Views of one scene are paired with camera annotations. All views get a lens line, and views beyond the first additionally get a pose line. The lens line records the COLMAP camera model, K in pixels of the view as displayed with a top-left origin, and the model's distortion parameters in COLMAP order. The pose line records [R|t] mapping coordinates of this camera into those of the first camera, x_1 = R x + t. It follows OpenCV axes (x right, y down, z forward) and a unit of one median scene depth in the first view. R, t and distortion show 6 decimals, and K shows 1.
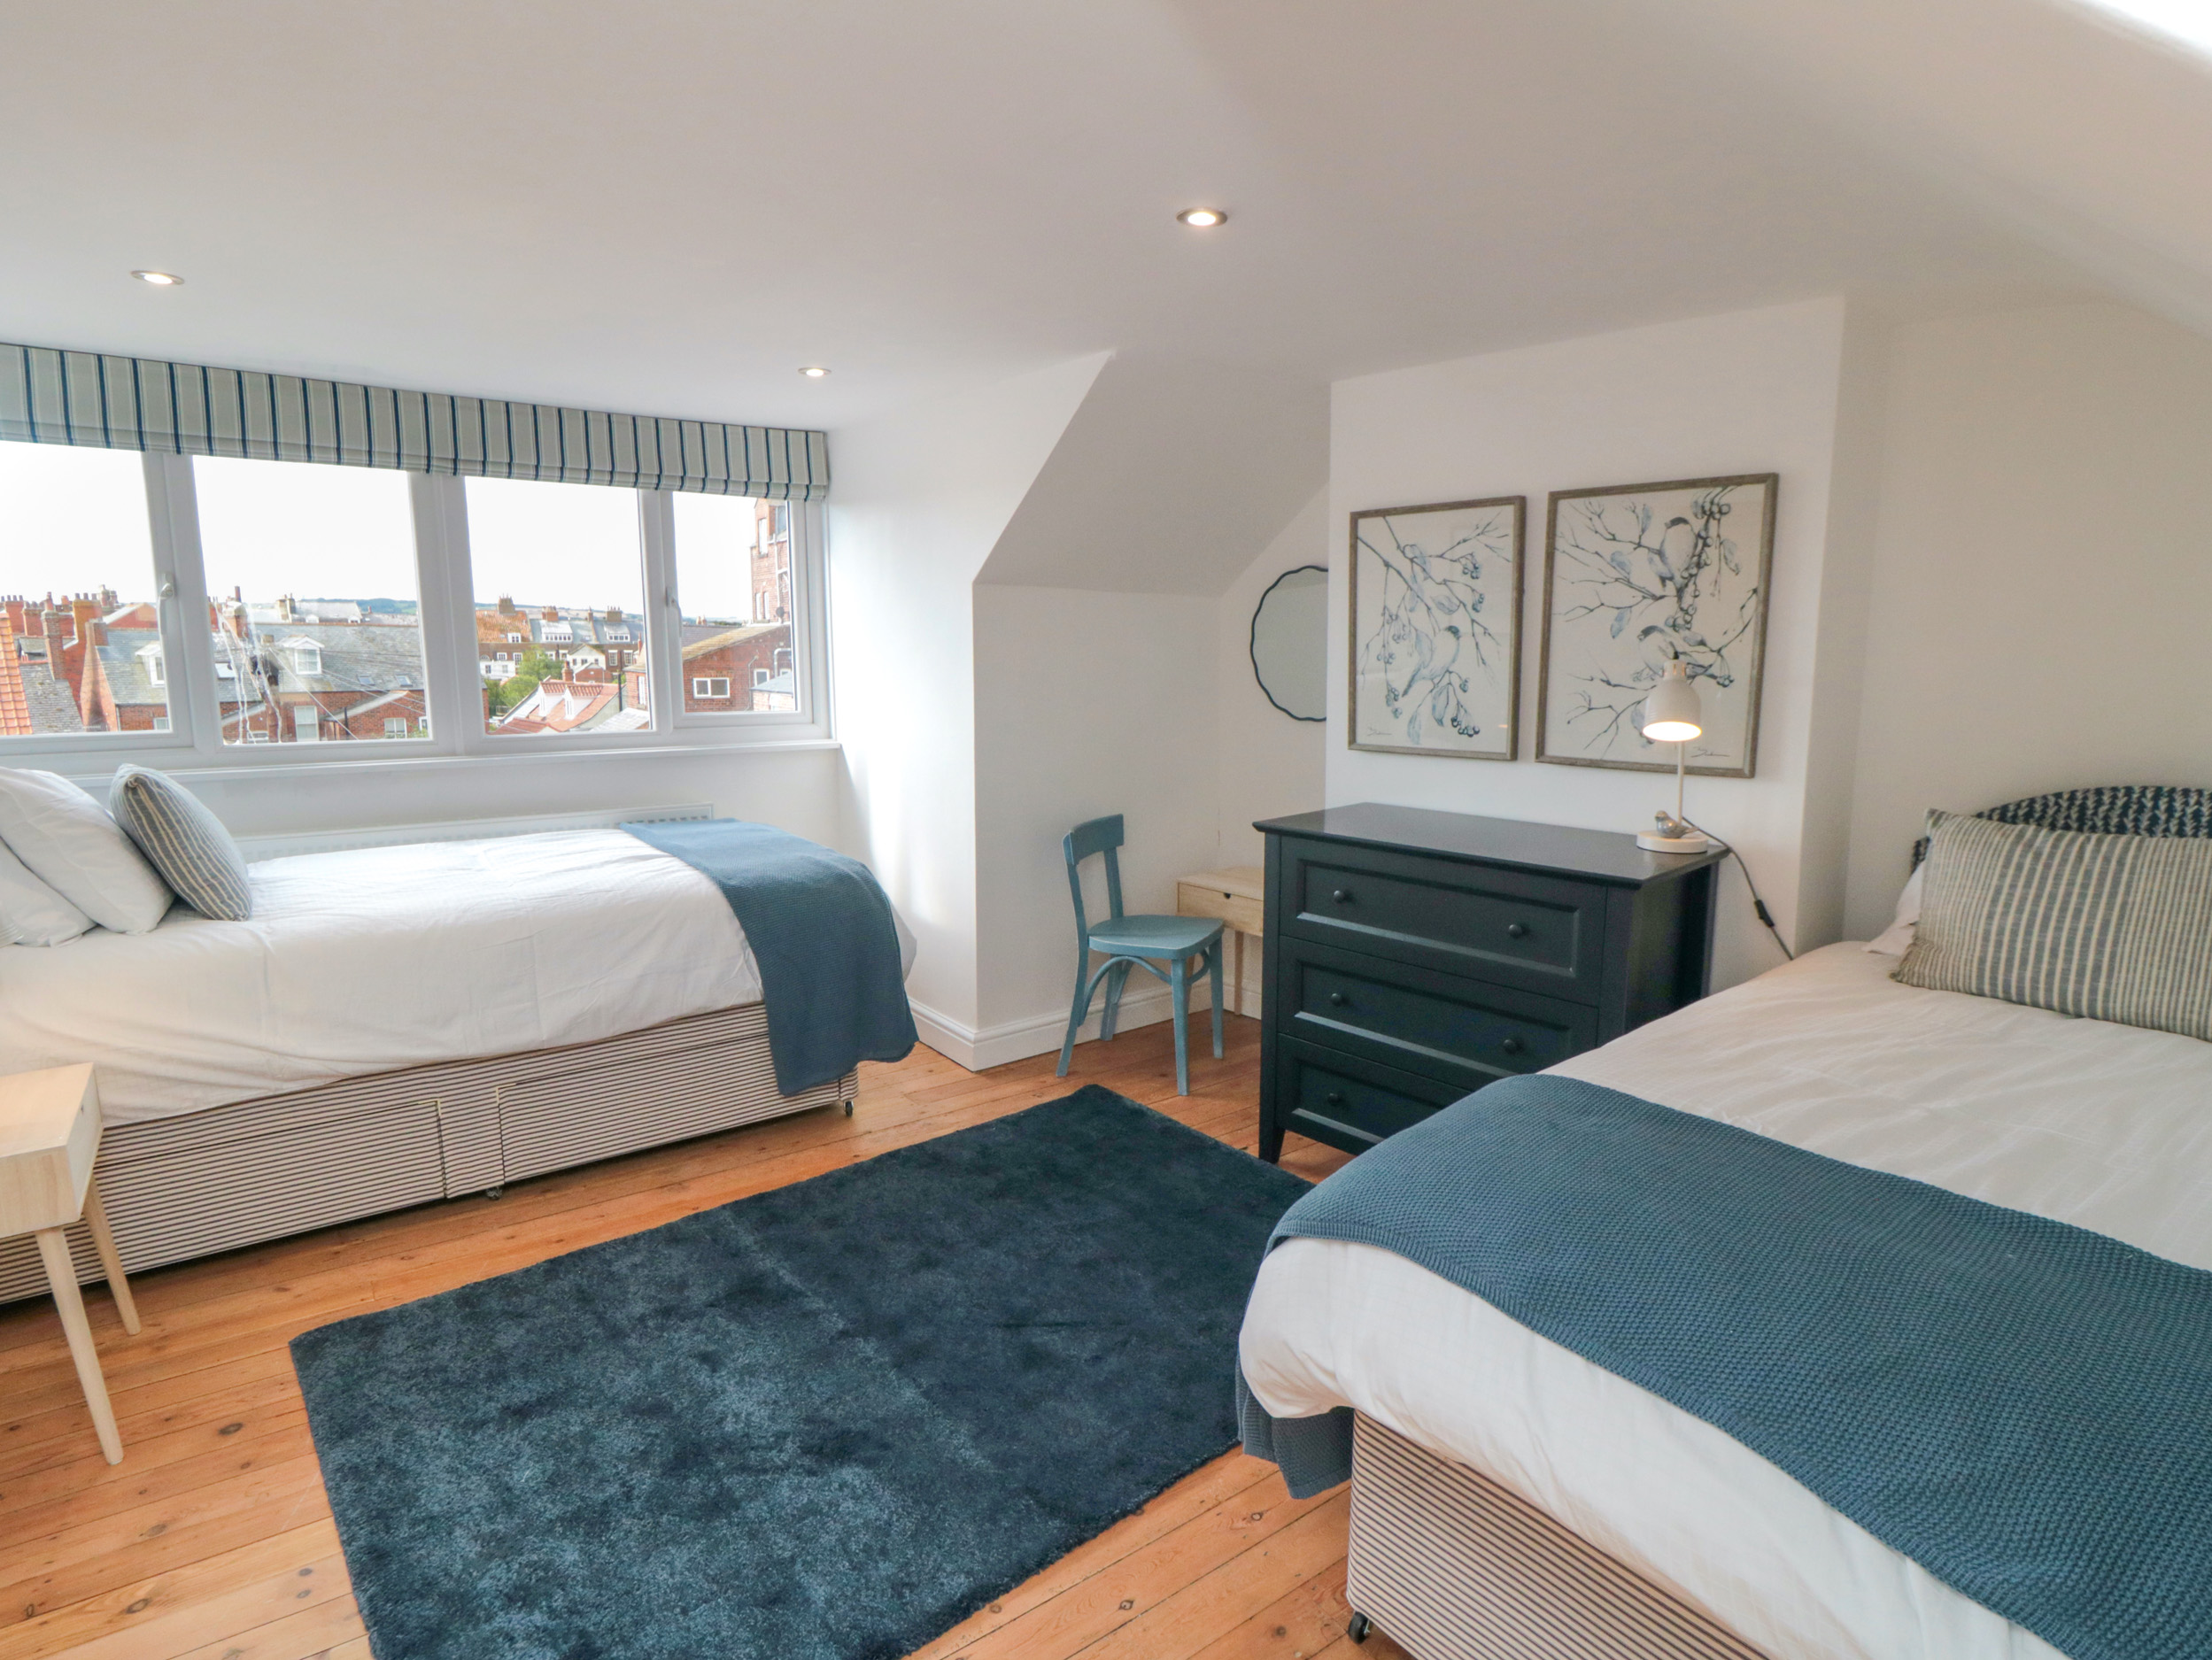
lens RADIAL K [[1200.1, 0, 1133.4], [0, 1200.1, 821.0], [0, 0, 1]] dist [0.004873, -0.016214]
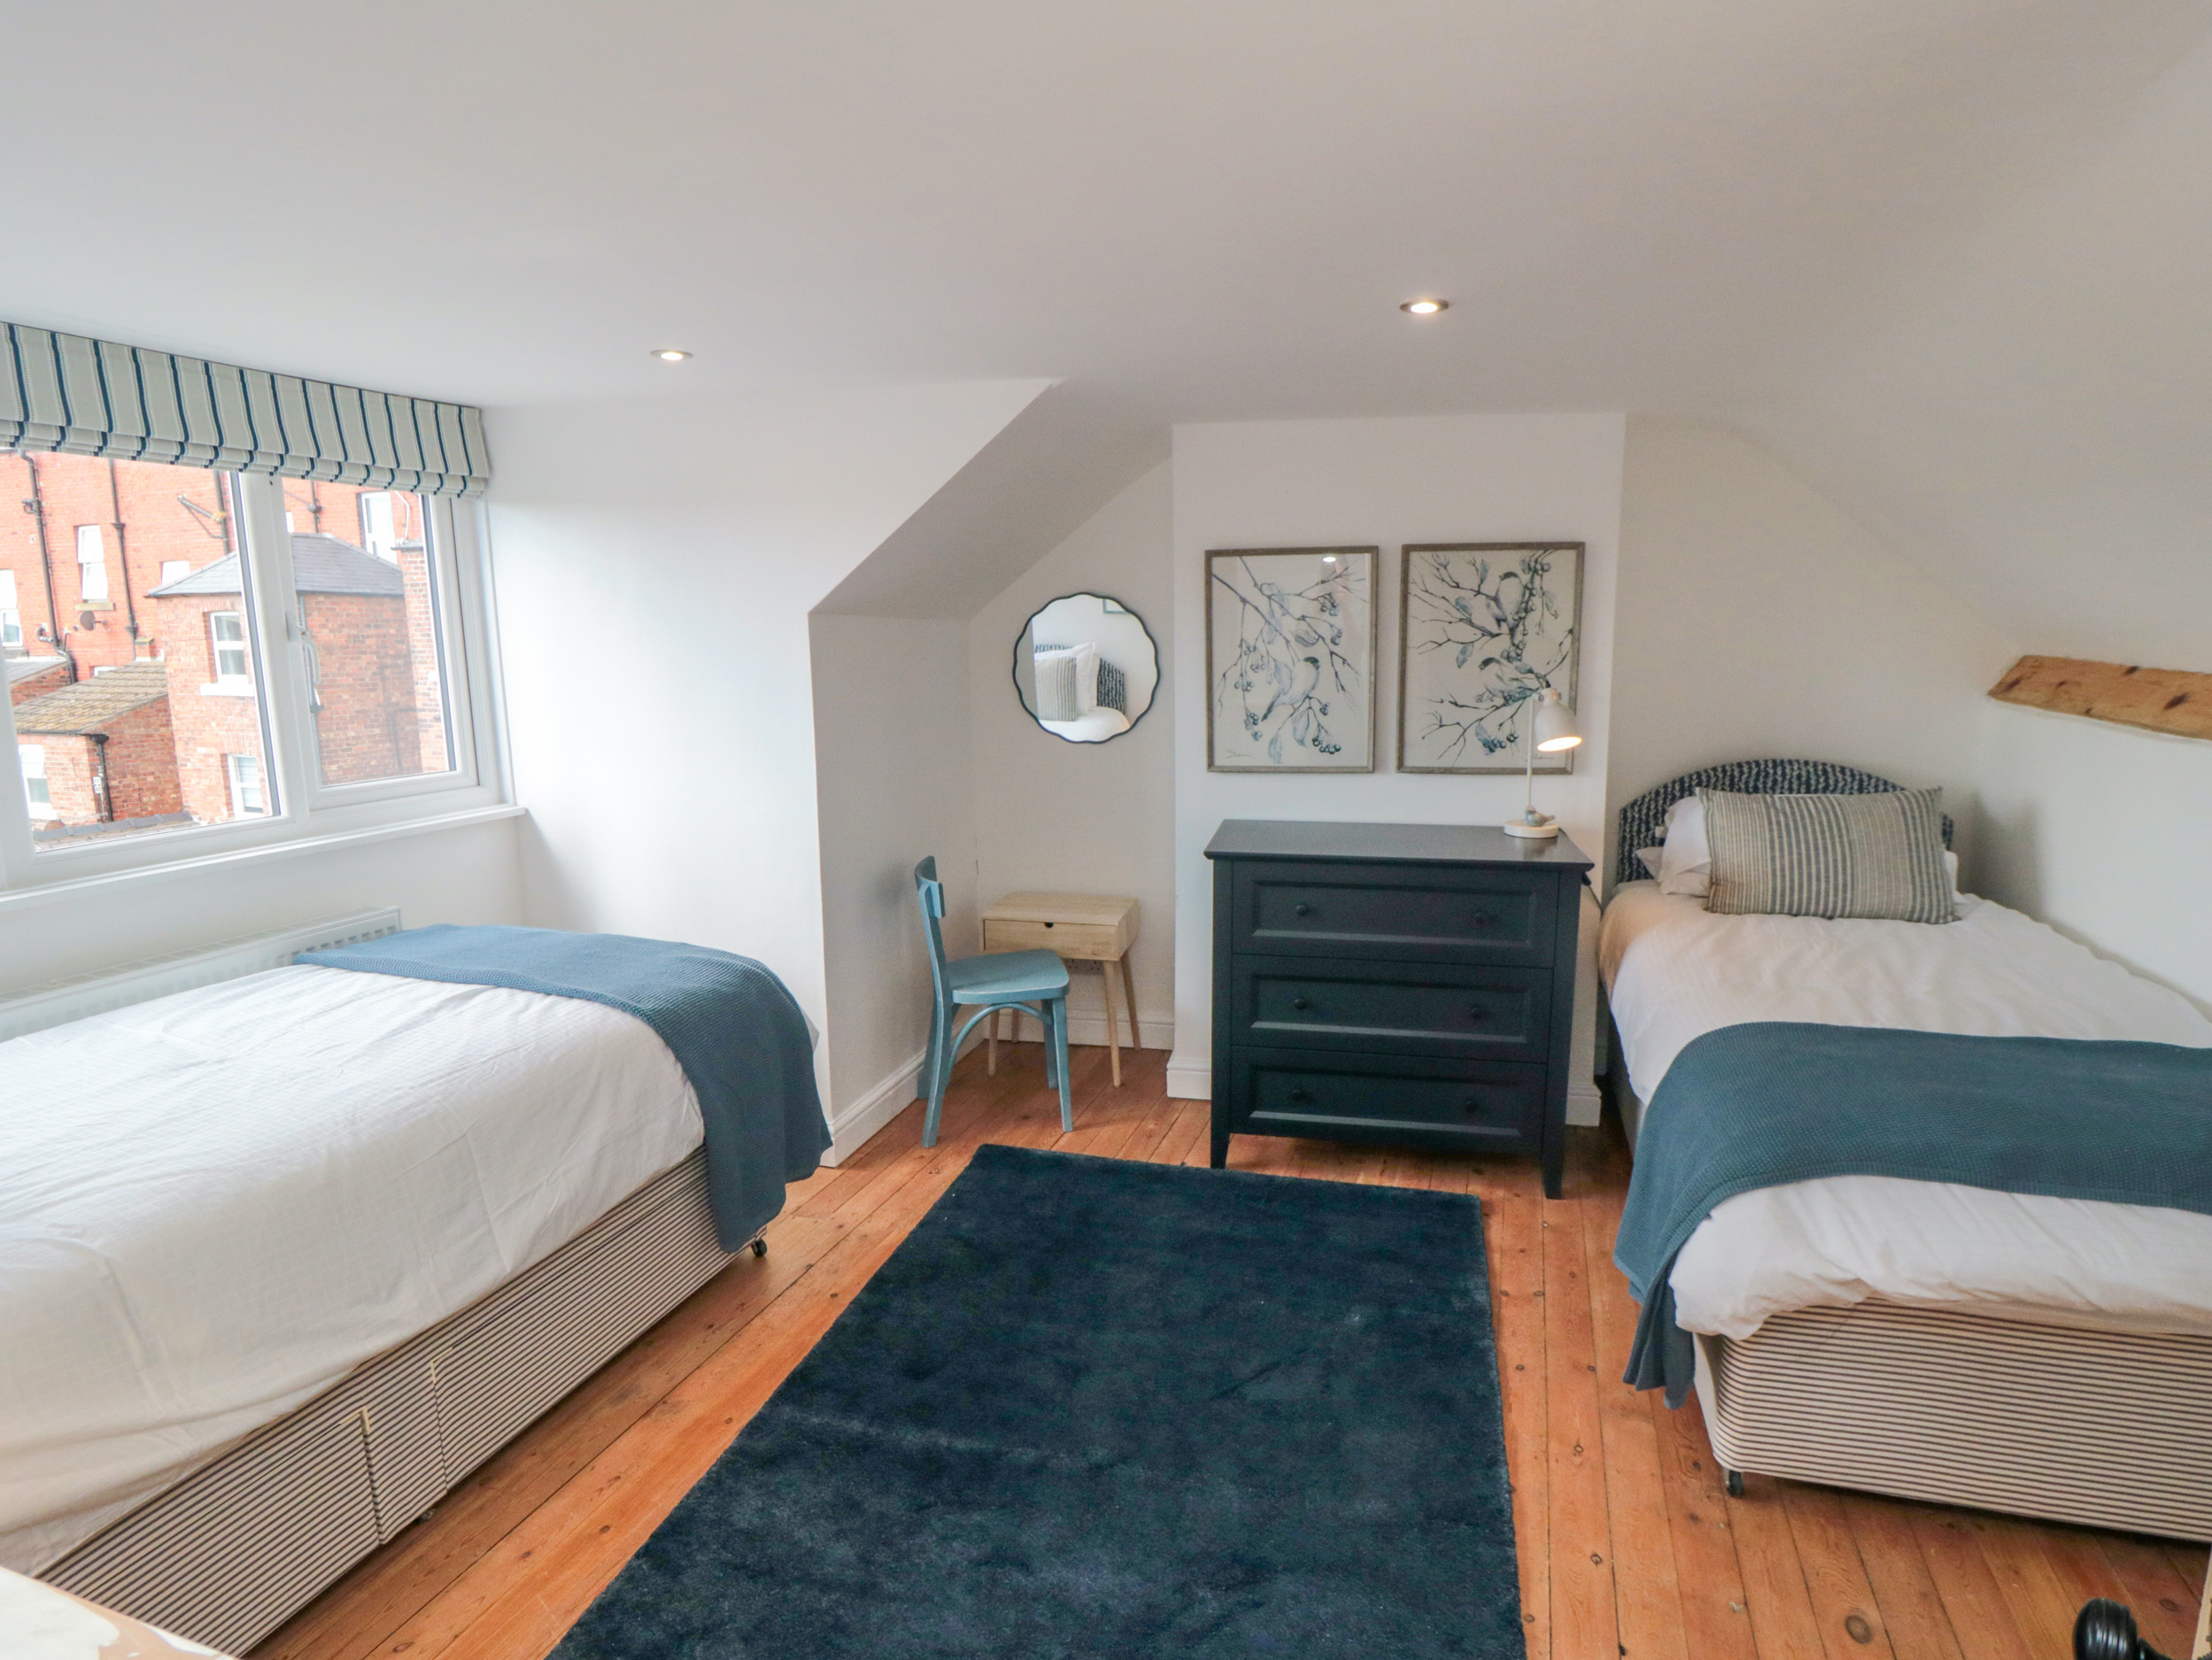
lens RADIAL K [[1182.3, 0, 1195.8], [0, 1182.3, 824.9], [0, 0, 1]] dist [0.004395, -0.014359]
pose [[0.805158, -0.104238, 0.583827, -0.523296], [0.095590, 0.994371, 0.045709, -0.072073], [-0.585305, 0.019005, 0.810590, 0.179914]]
